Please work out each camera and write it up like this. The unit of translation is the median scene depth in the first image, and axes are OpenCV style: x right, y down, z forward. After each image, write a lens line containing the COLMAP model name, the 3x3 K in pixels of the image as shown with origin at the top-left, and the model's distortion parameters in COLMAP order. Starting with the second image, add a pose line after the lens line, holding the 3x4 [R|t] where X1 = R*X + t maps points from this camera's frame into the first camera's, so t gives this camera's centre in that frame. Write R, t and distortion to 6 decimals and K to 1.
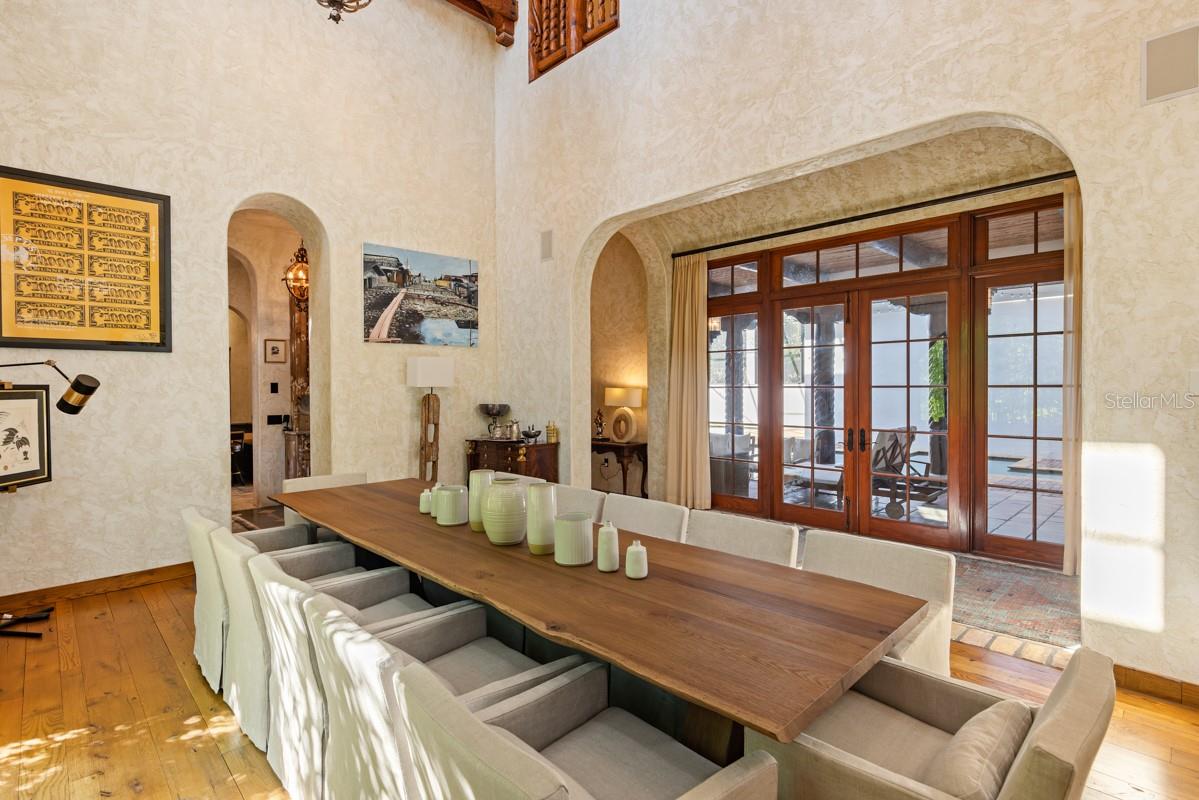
lens RADIAL K [[577.6, 0, 599.3], [0, 577.6, 393.5], [0, 0, 1]] dist [-0.000338, -0.000004]
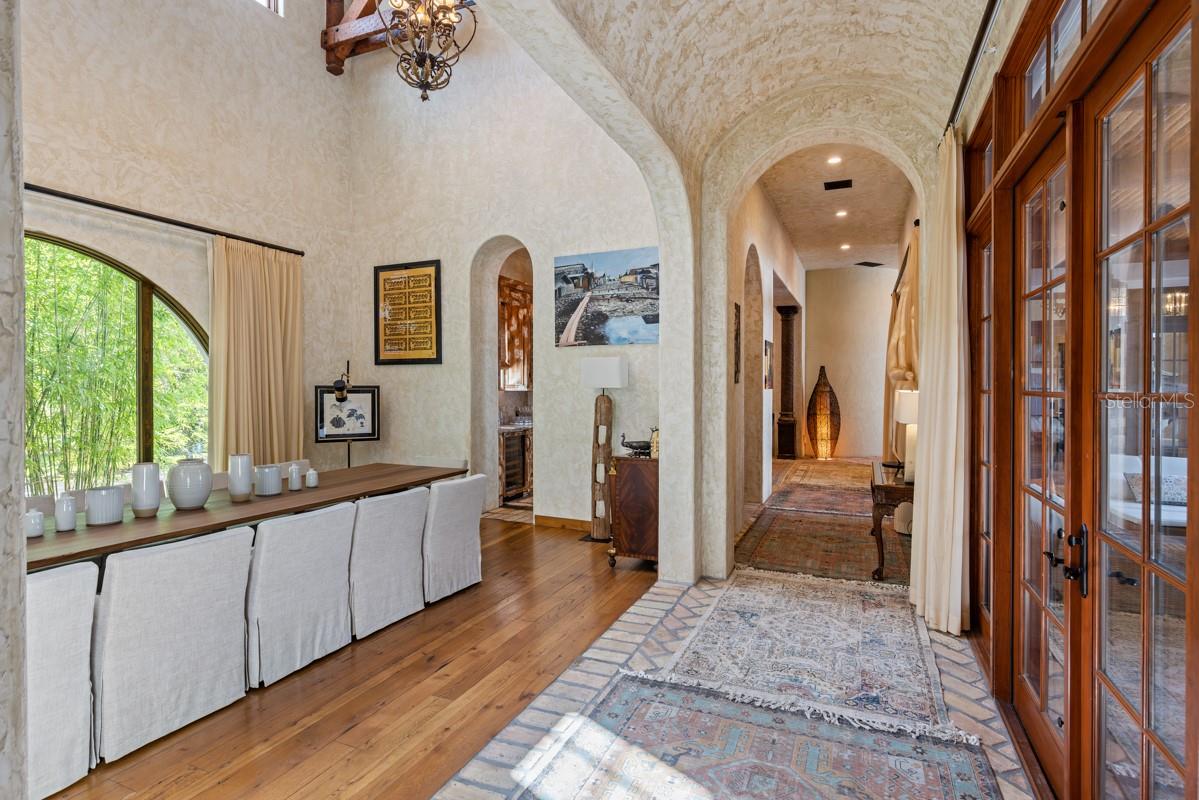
lens RADIAL K [[616.8, 0, 603.6], [0, 616.8, 397.4], [0, 0, 1]] dist [0.000256, 0.000018]
pose [[0.371284, 0.015659, -0.928387, 0.708004], [-0.015009, 0.999828, 0.010861, -0.006585], [0.928398, 0.009902, 0.371455, 0.632357]]
